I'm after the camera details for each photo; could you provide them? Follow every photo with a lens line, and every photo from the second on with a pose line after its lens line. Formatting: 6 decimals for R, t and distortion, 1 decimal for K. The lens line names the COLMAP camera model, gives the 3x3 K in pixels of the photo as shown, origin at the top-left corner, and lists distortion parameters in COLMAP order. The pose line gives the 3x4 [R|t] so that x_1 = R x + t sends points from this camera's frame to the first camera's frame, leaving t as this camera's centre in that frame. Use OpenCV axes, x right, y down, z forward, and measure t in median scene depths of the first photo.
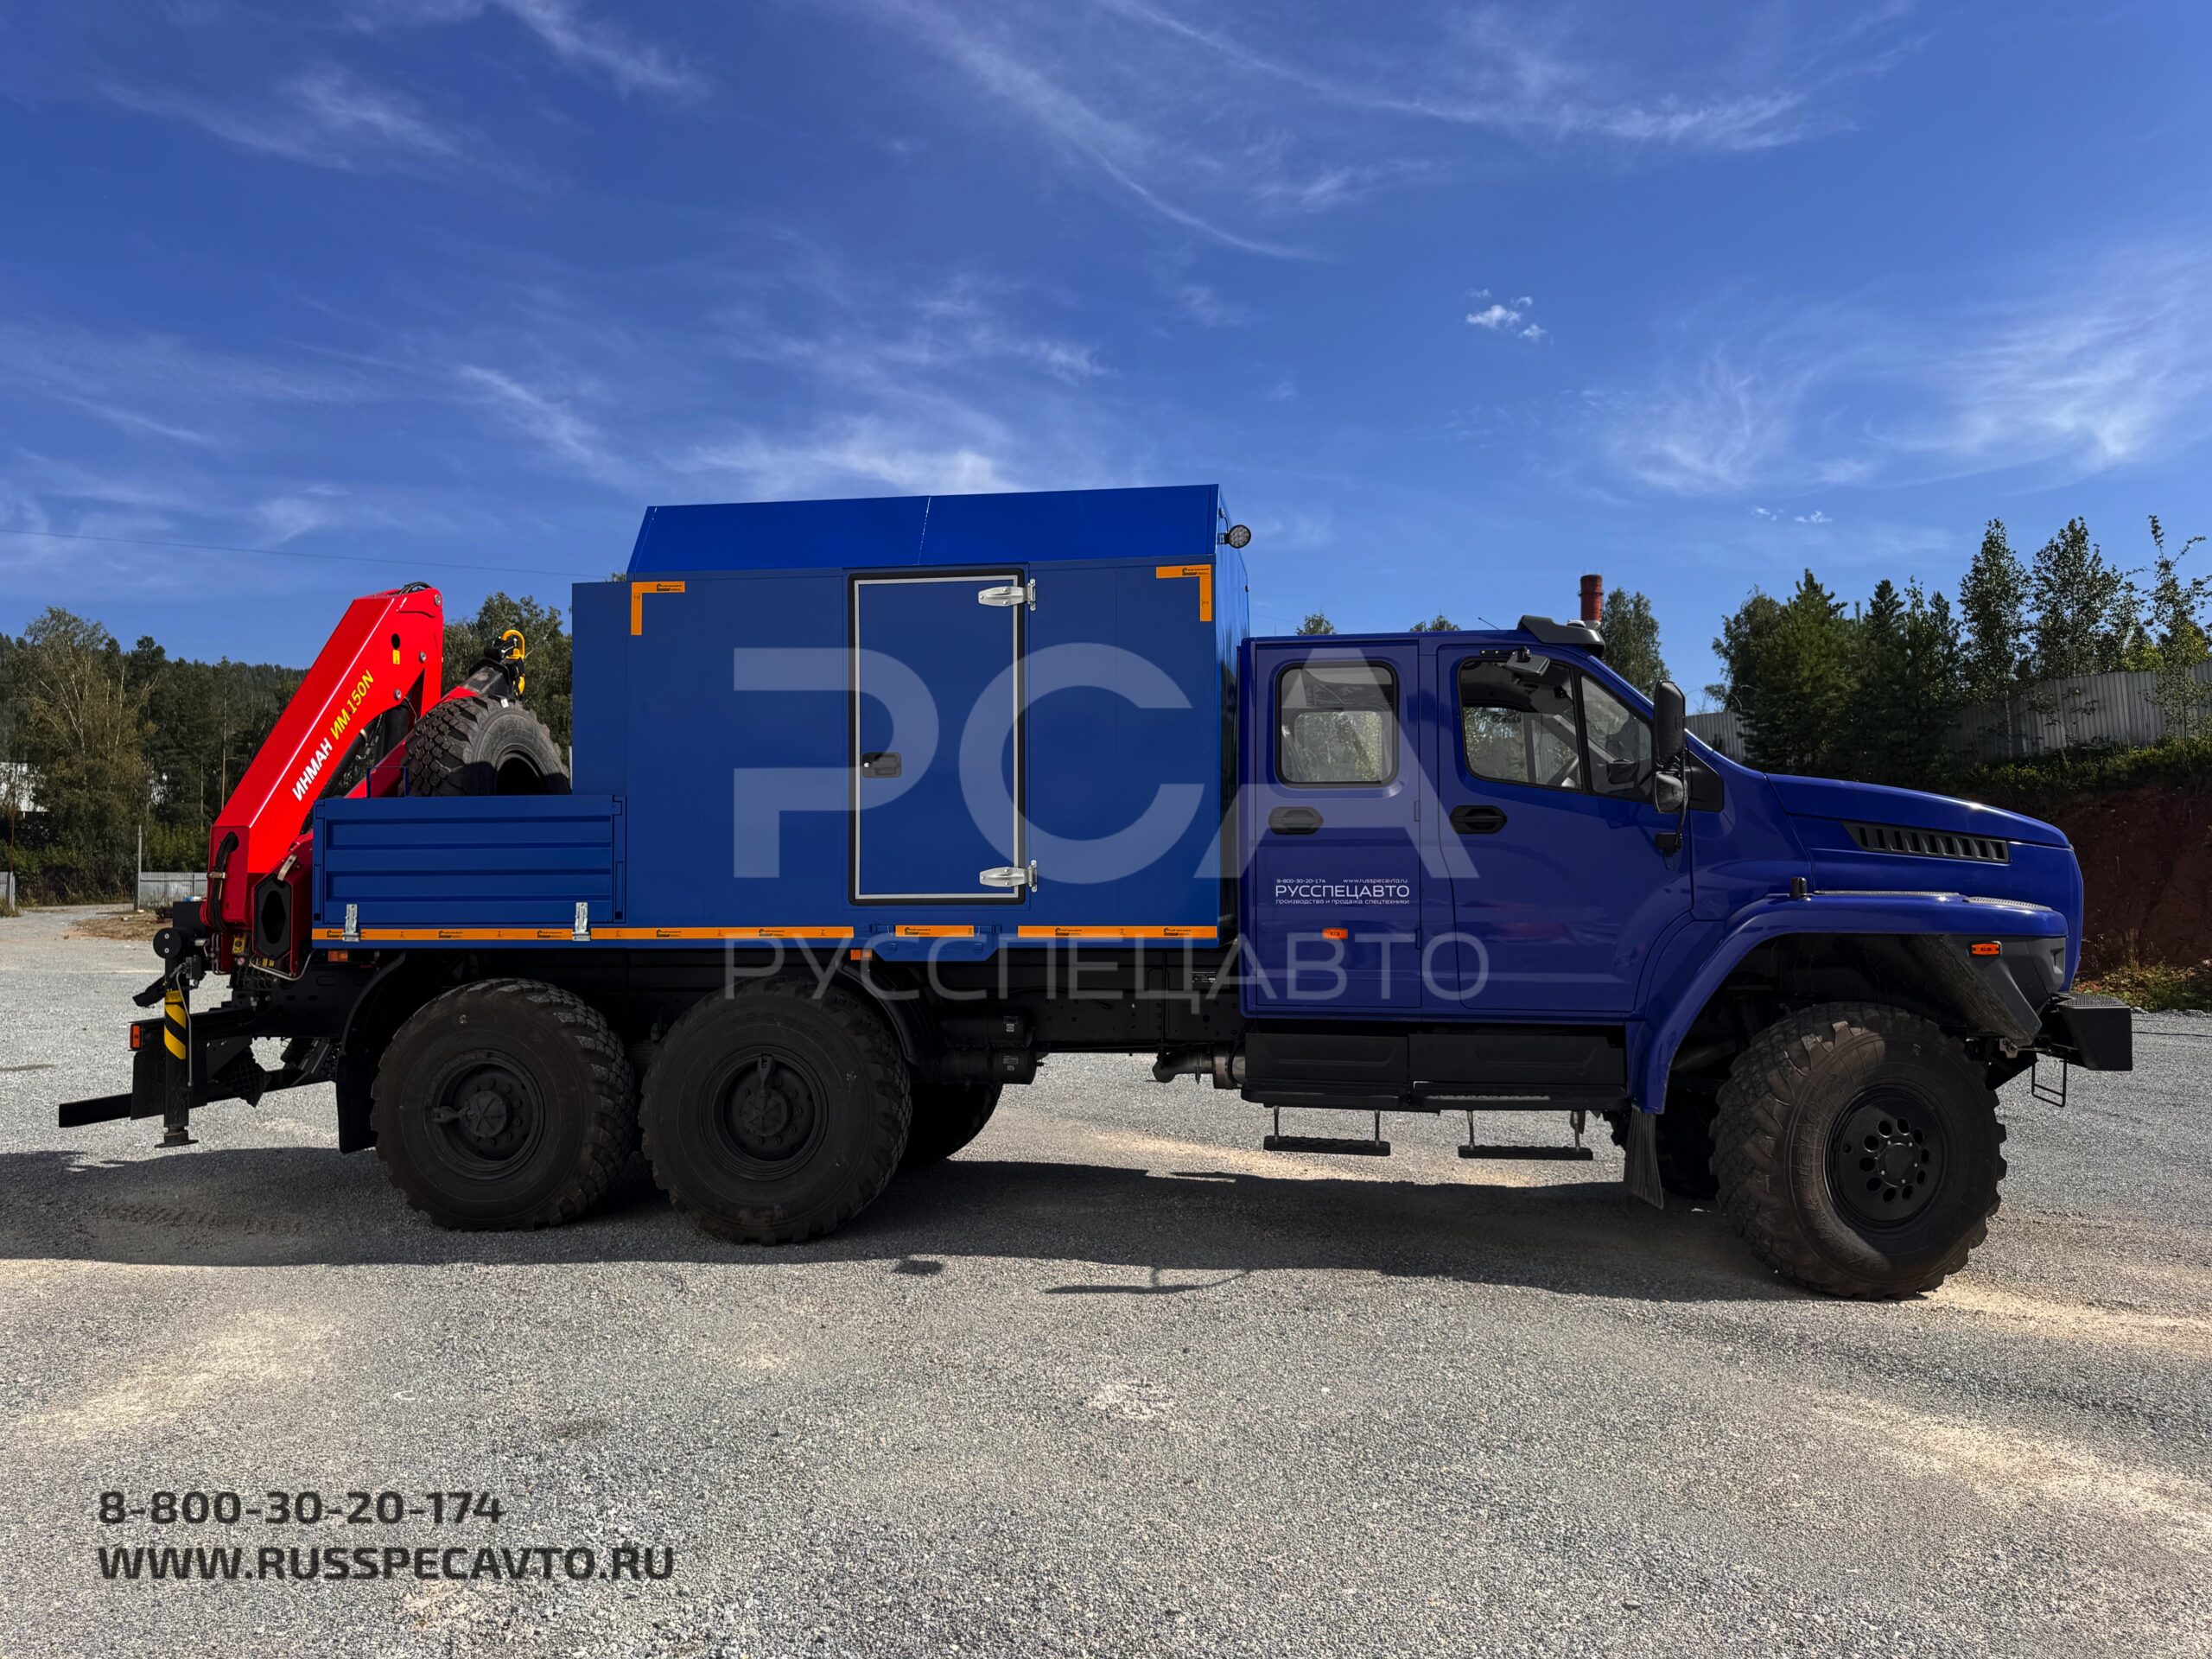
lens RADIAL K [[1579.5, 0, 1106.0], [0, 1579.5, 829.5], [0, 0, 1]] dist [0.088103, -0.094524]
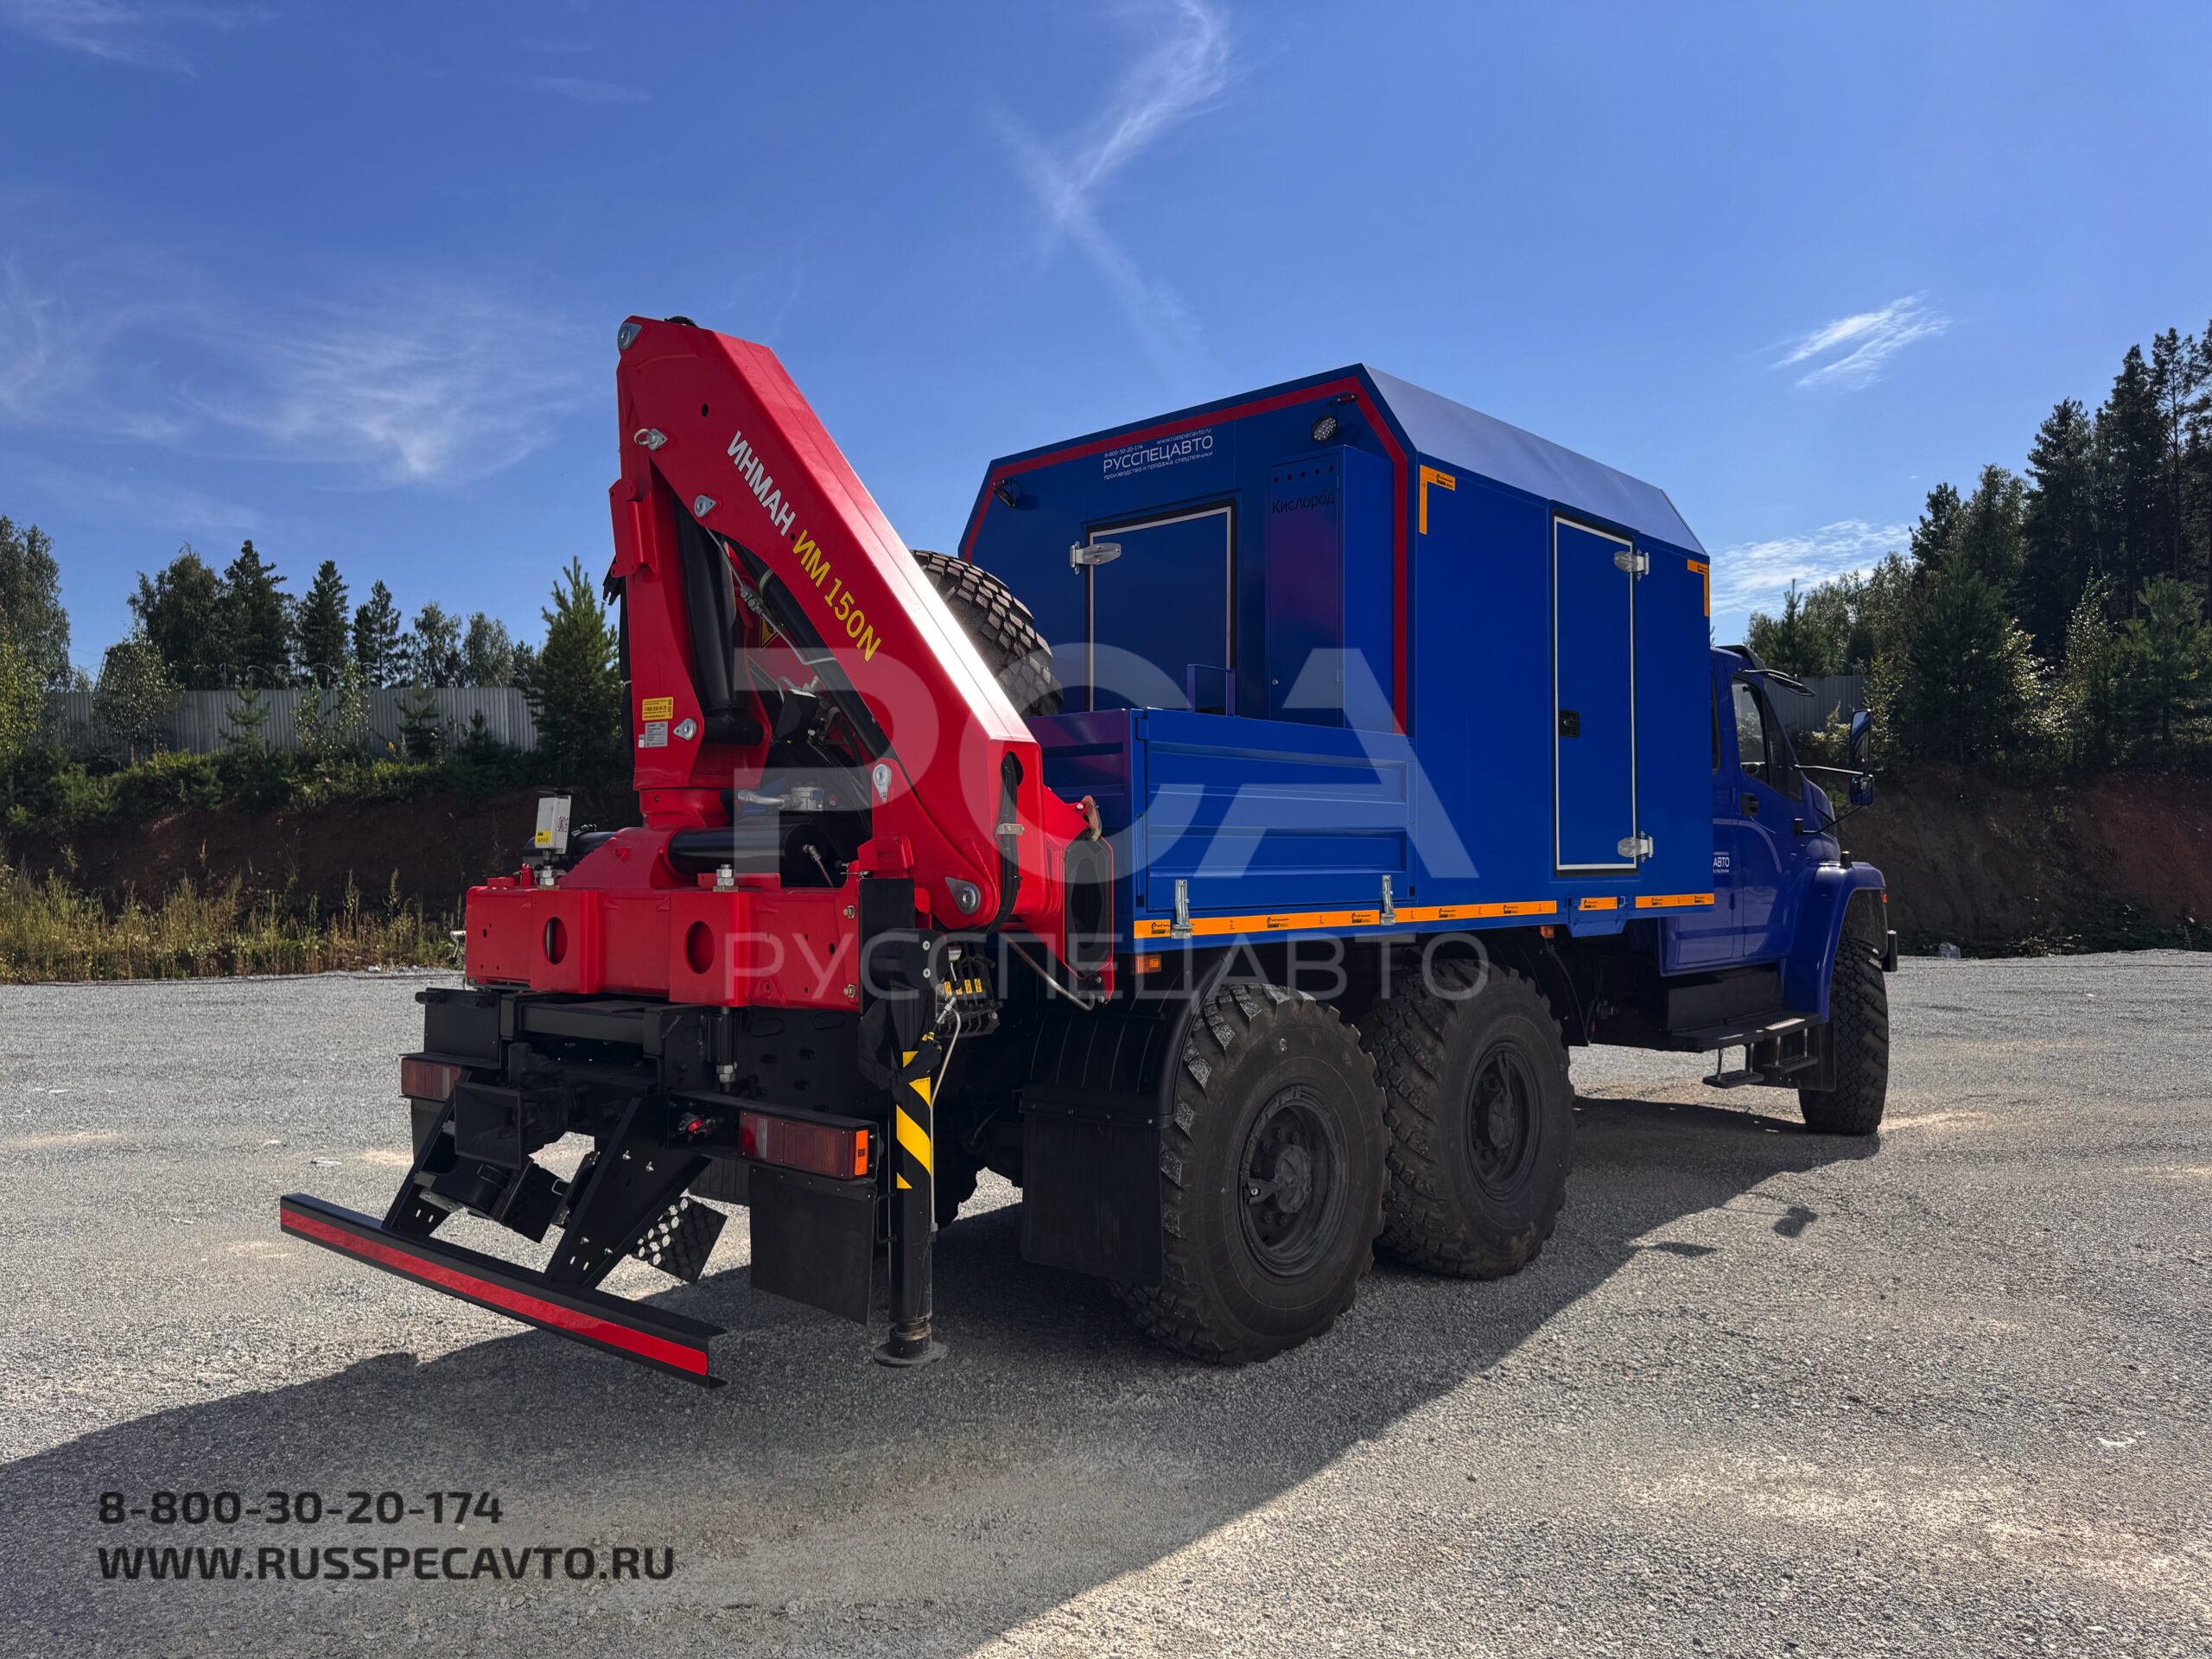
lens RADIAL K [[1579.5, 0, 1106.0], [0, 1579.5, 829.5], [0, 0, 1]] dist [0.088103, -0.094524]
pose [[0.537317, 0.016677, 0.843215, -1.043779], [-0.024778, 0.999685, -0.003982, 0.030434], [-0.843016, -0.018754, 0.537561, 0.718998]]
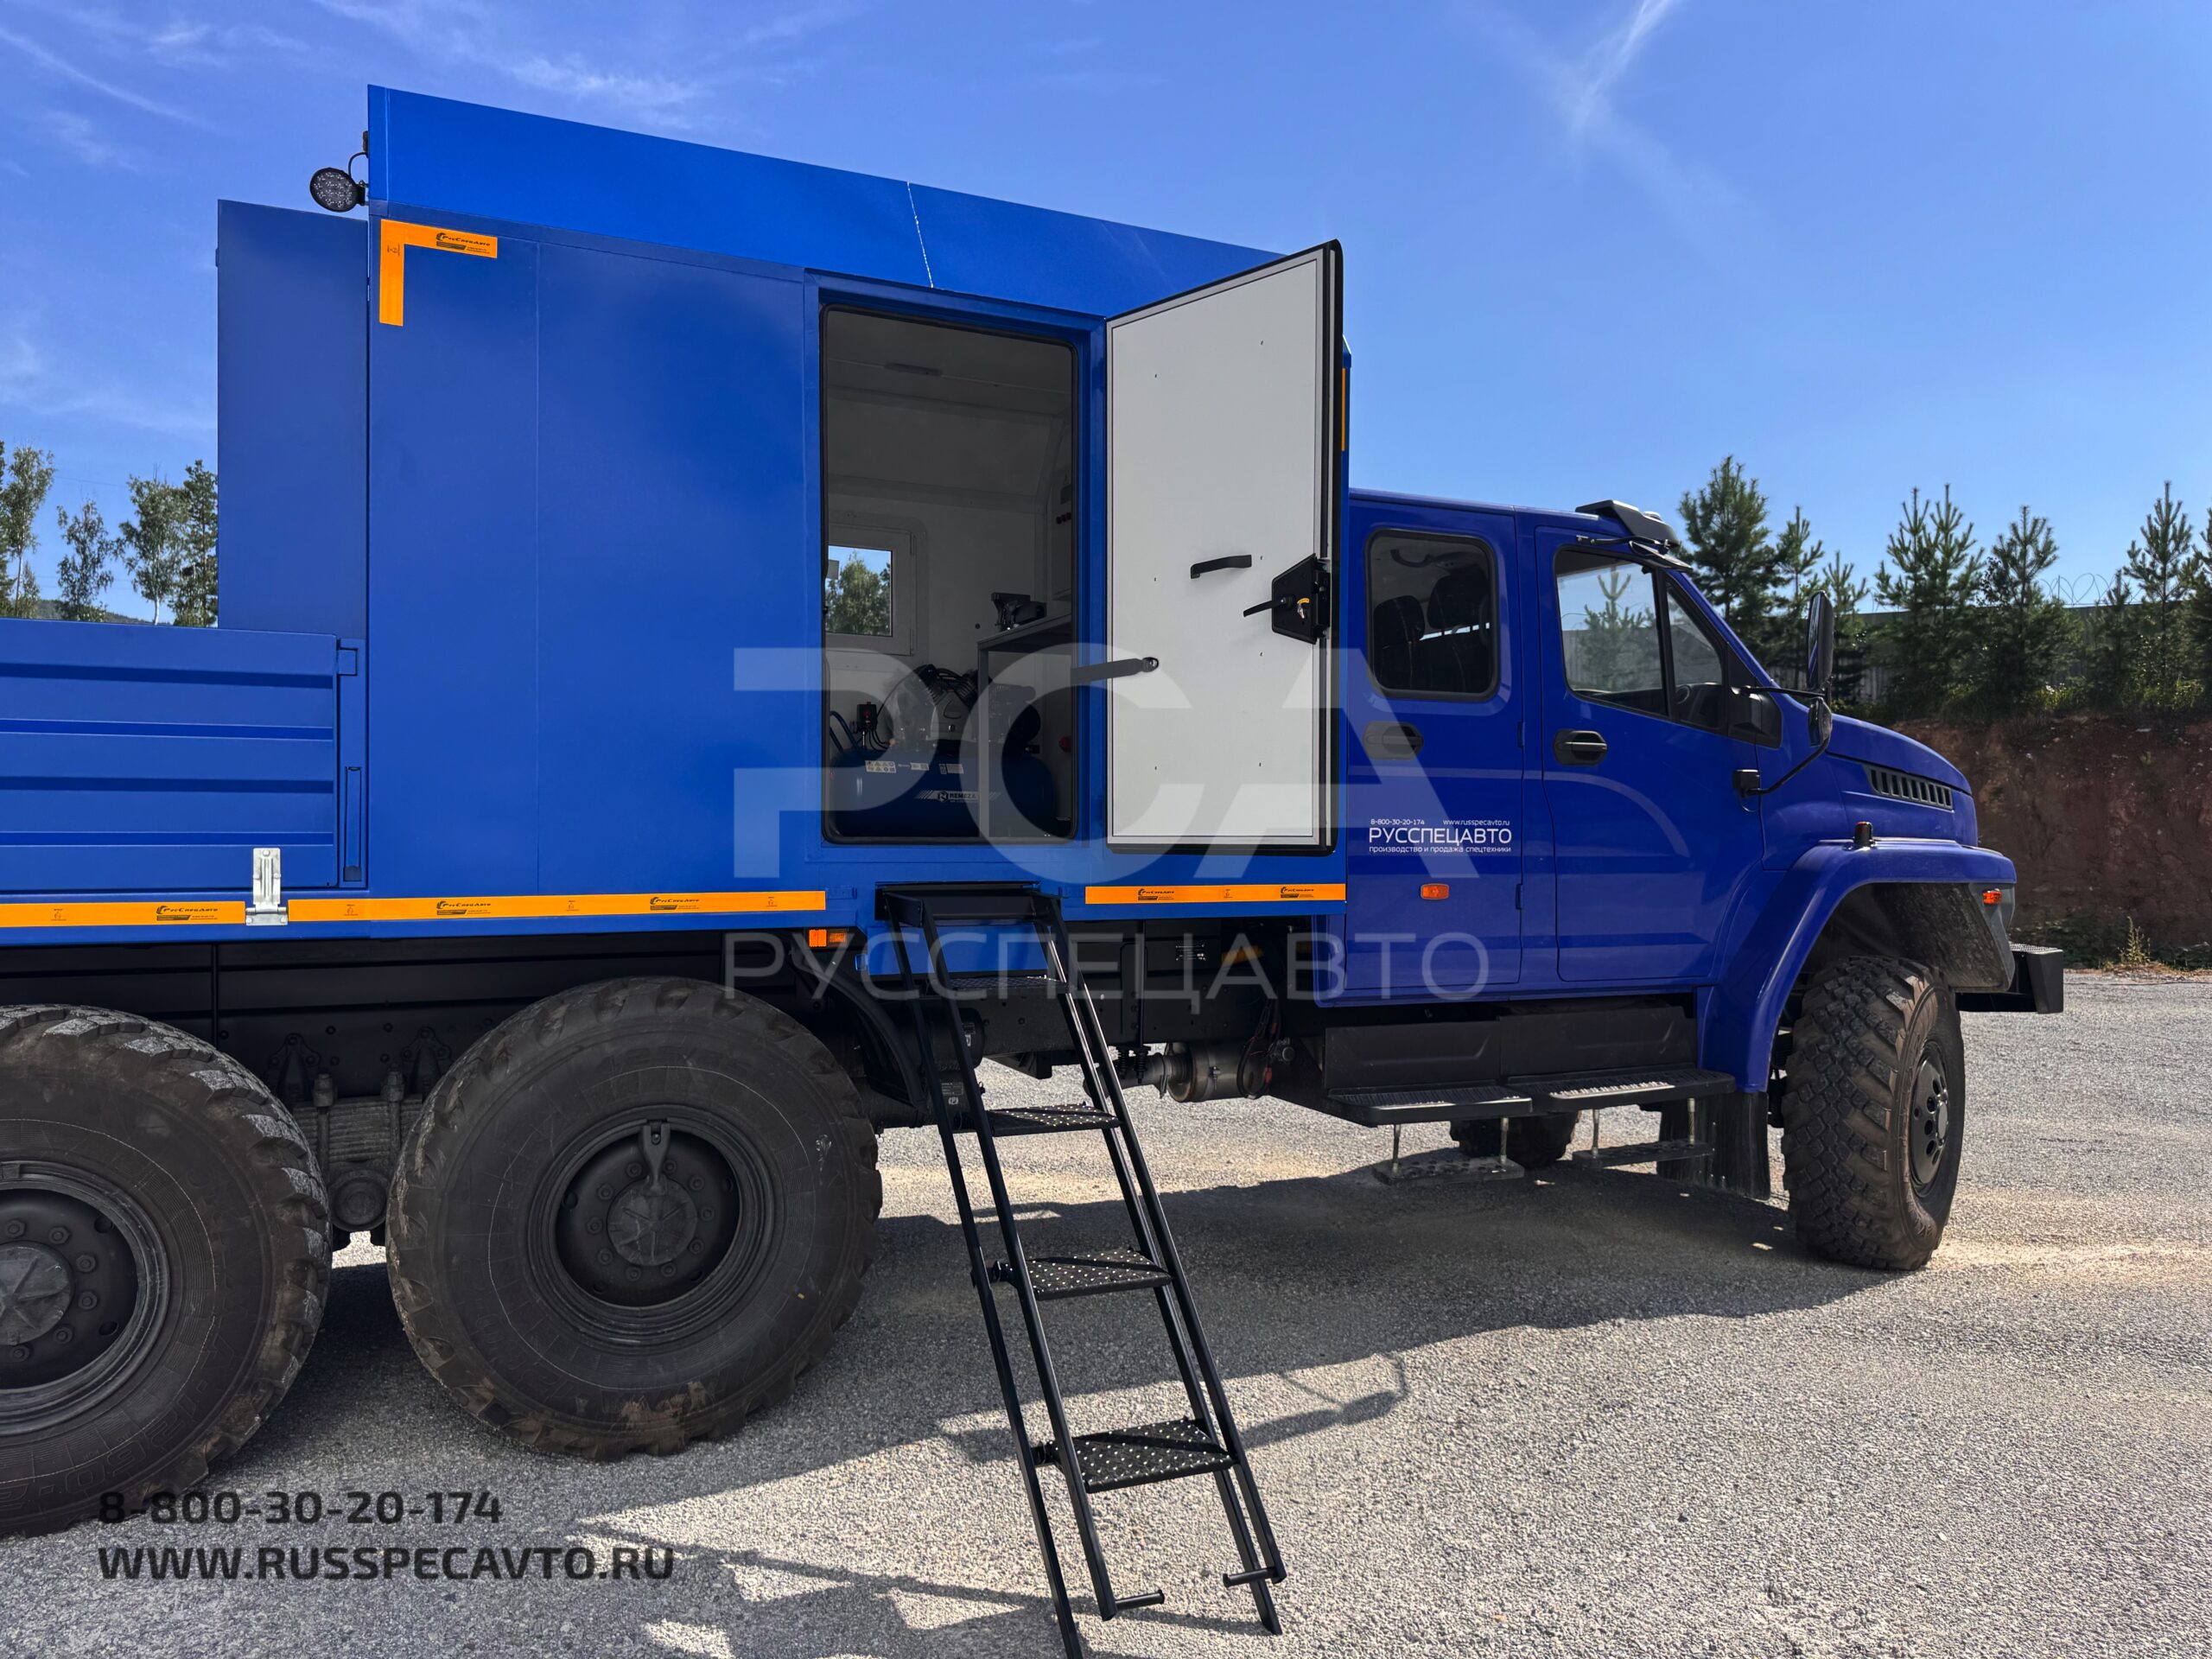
lens RADIAL K [[1583.7, 0, 1106.0], [0, 1583.7, 829.5], [0, 0, 1]] dist [-0.004968, 0.002445]
pose [[0.819809, 0.008134, 0.572579, -0.406145], [-0.031195, 0.999049, 0.030473, 0.017452], [-0.571786, -0.042843, 0.819283, 0.457580]]
